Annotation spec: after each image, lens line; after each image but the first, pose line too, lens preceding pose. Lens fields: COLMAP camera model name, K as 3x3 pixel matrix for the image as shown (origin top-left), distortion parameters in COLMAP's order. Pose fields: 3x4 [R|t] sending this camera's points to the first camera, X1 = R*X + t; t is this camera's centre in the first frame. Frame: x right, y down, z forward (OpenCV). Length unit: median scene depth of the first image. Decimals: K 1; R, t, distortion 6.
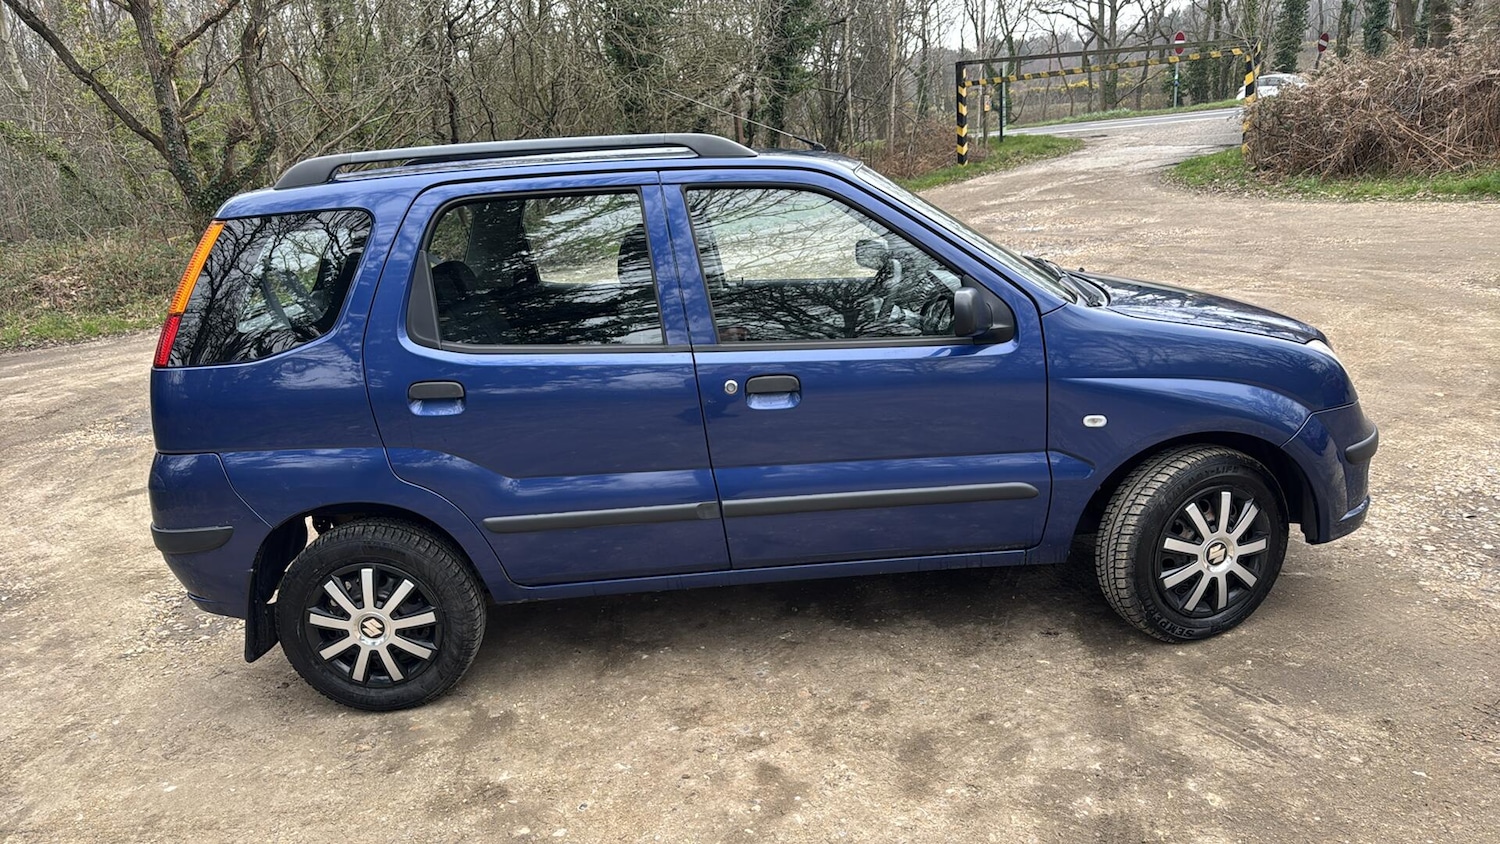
lens RADIAL K [[1018.5, 0, 762.1], [0, 1018.5, 427.0], [0, 0, 1]] dist [0.049408, -0.058376]
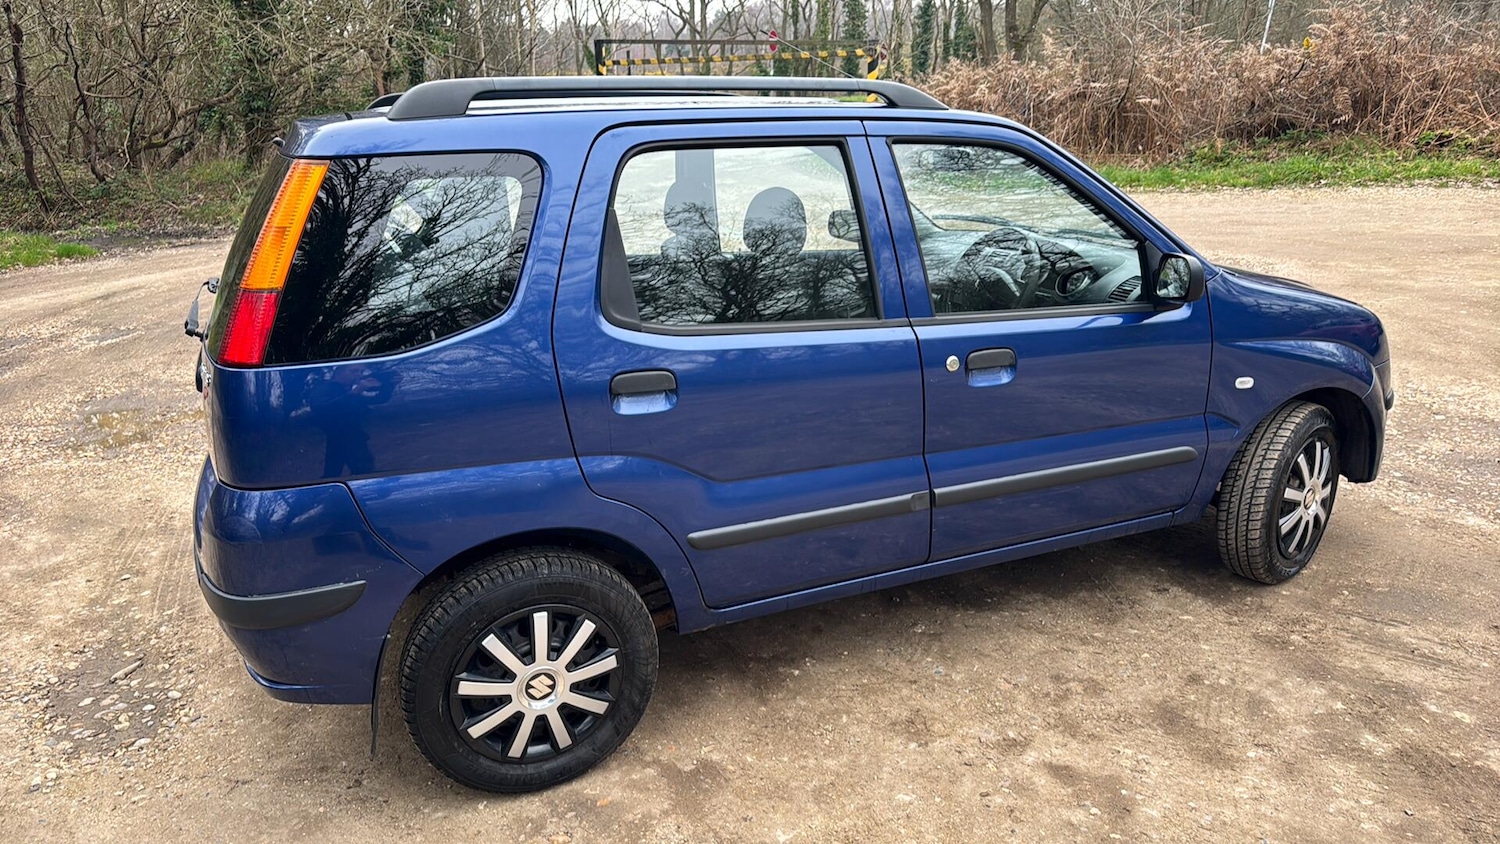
lens RADIAL K [[1018.5, 0, 758.7], [0, 1018.5, 425.4], [0, 0, 1]] dist [0.049408, -0.058376]
pose [[0.921392, -0.060929, 0.383829, -0.539157], [0.055215, 0.998139, 0.025900, -0.016619], [-0.384693, -0.002672, 0.923041, 0.220993]]
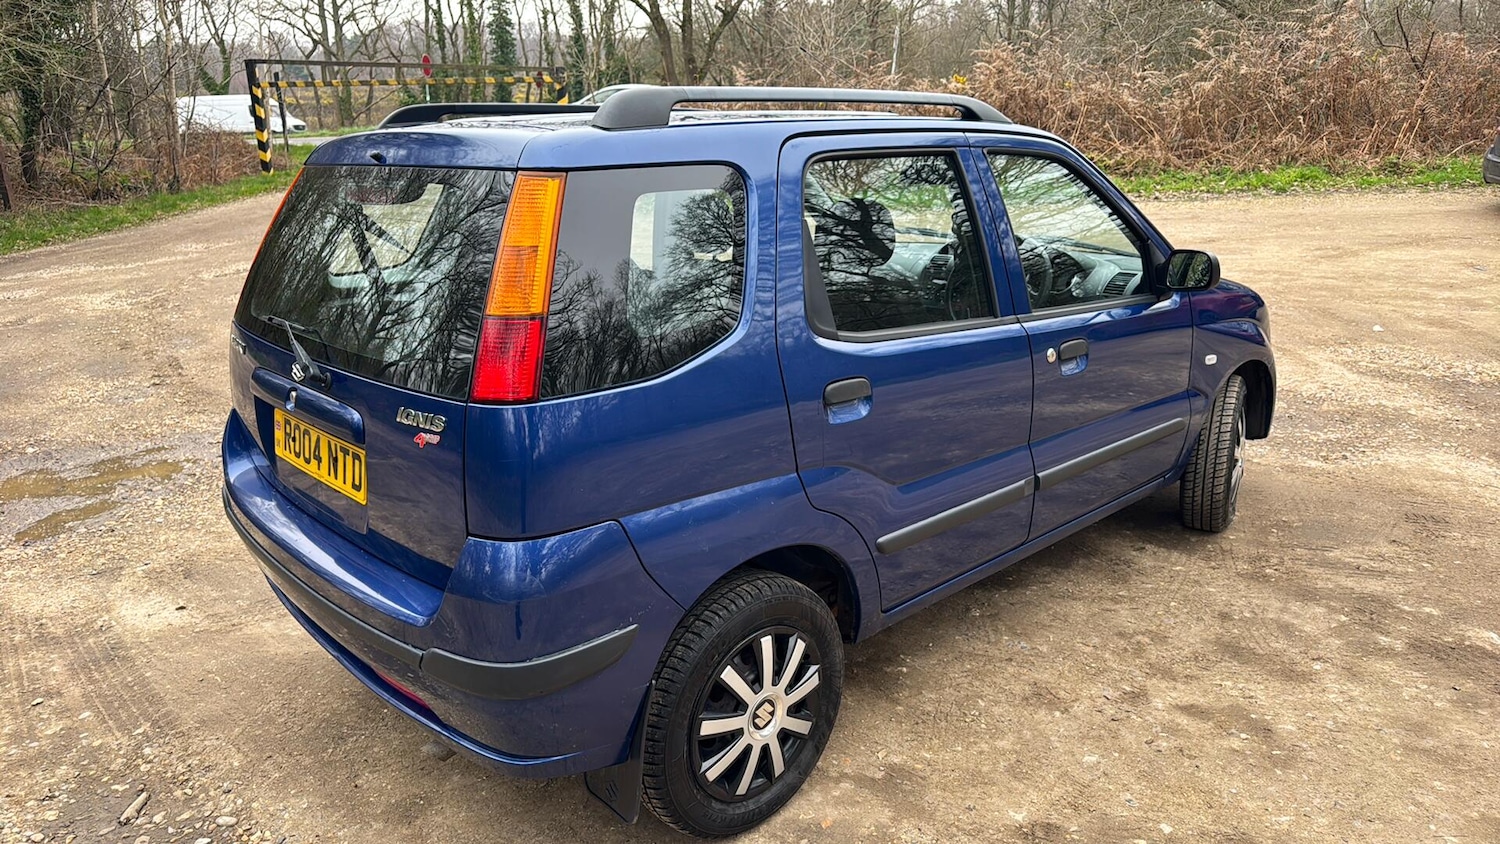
lens RADIAL K [[1018.5, 0, 759.4], [0, 1018.5, 421.7], [0, 0, 1]] dist [0.049408, -0.058376]
pose [[0.740432, -0.124632, 0.660475, -0.894412], [0.140710, 0.989626, 0.028999, -0.043245], [-0.657238, 0.071464, 0.750288, 0.440006]]
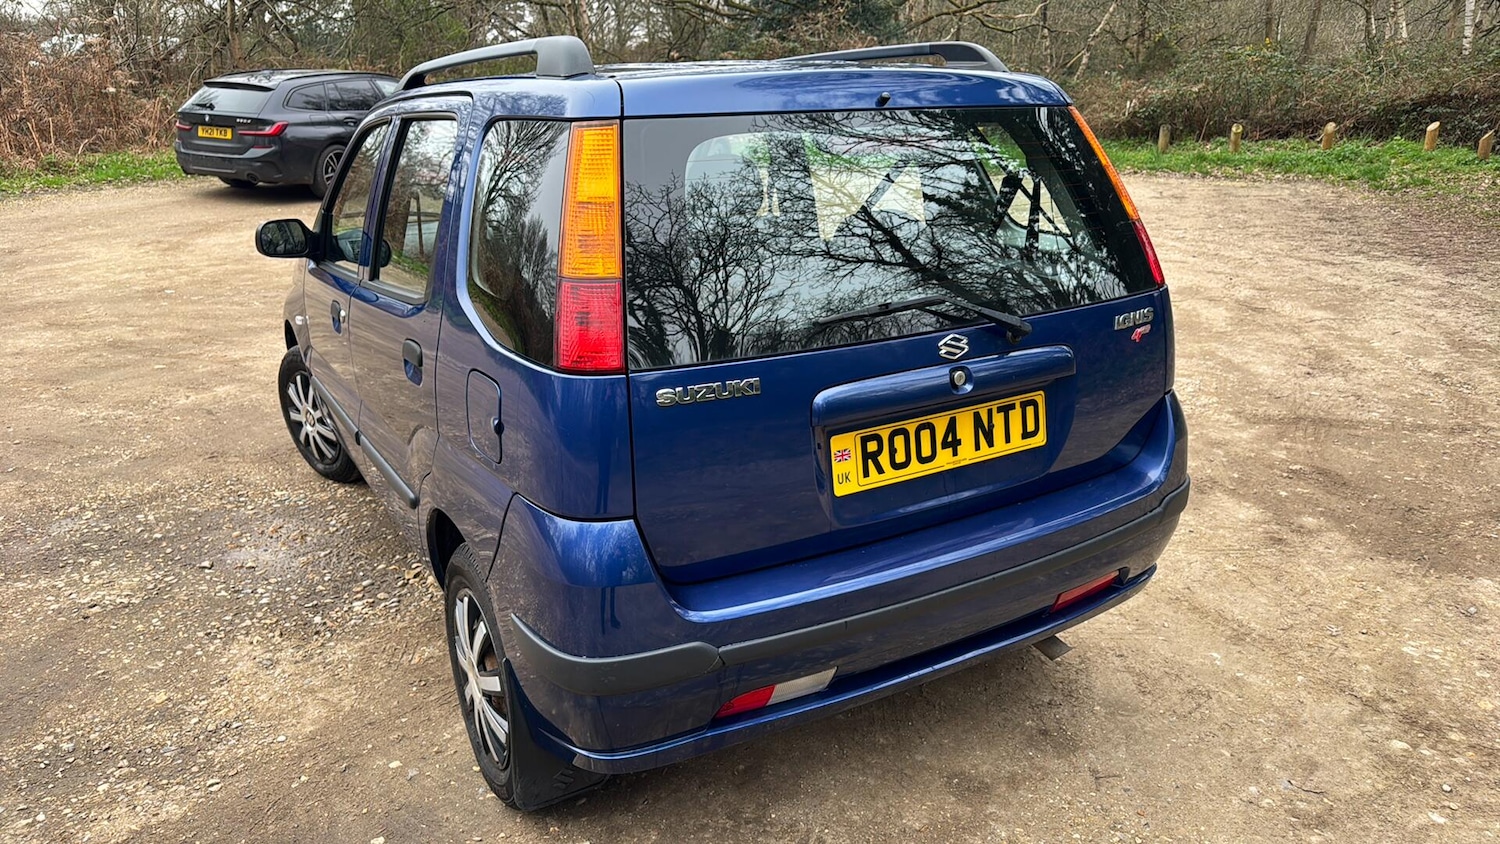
lens RADIAL K [[1018.5, 0, 741.7], [0, 1018.5, 418.8], [0, 0, 1]] dist [0.049408, -0.058376]
pose [[-0.482800, -0.173569, 0.858358, -1.147833], [0.284621, 0.895849, 0.341241, -0.331911], [-0.828188, 0.409057, -0.383115, 1.637155]]
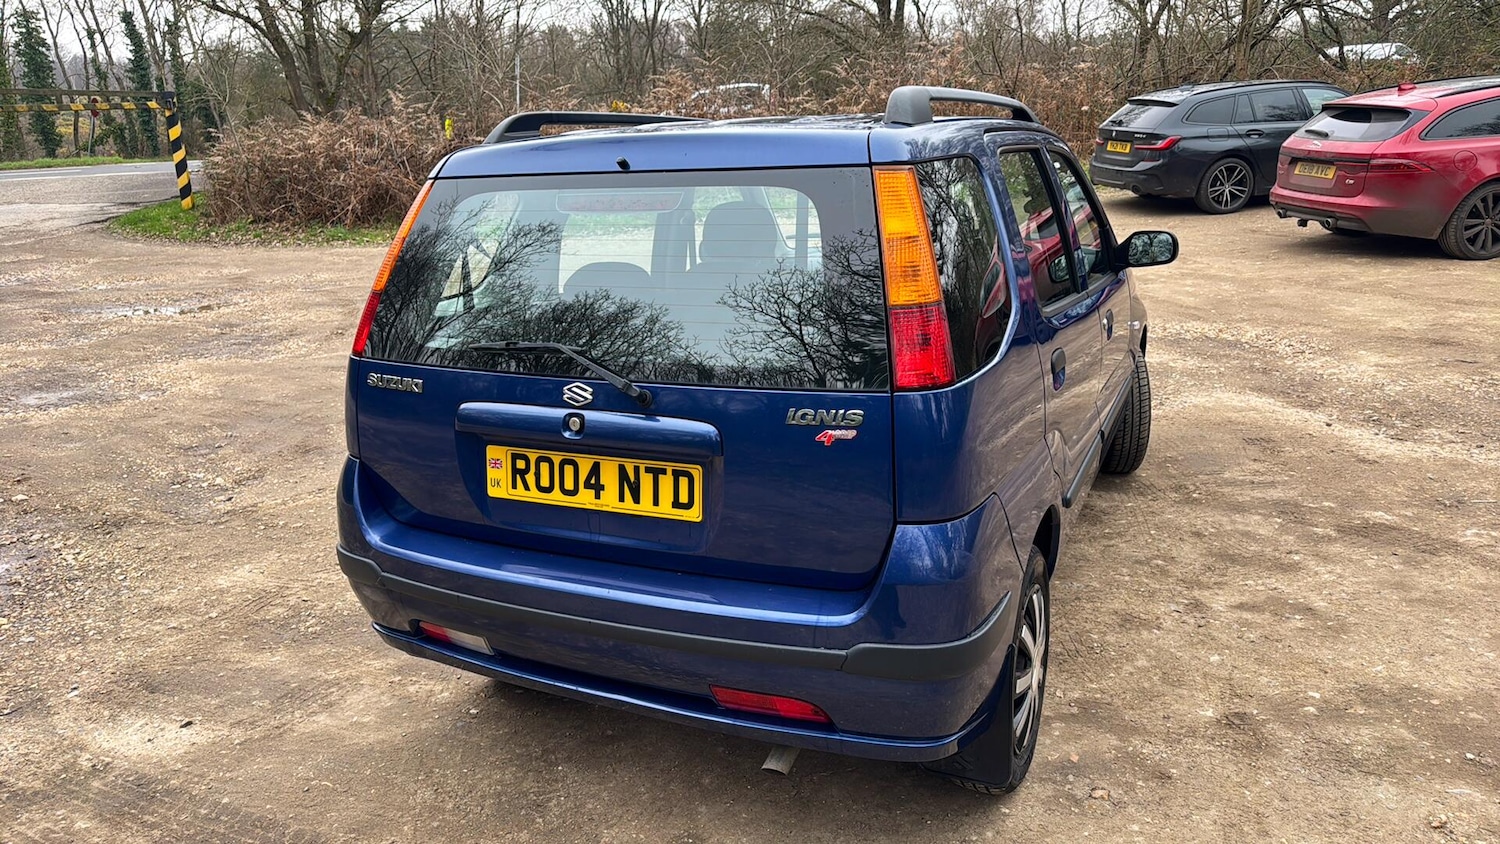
lens RADIAL K [[1018.5, 0, 761.2], [0, 1018.5, 411.1], [0, 0, 1]] dist [0.049408, -0.058376]
pose [[0.438463, -0.170586, 0.882412, -1.211185], [0.242658, 0.967828, 0.066525, -0.112643], [-0.865371, 0.184955, 0.465751, 0.806954]]
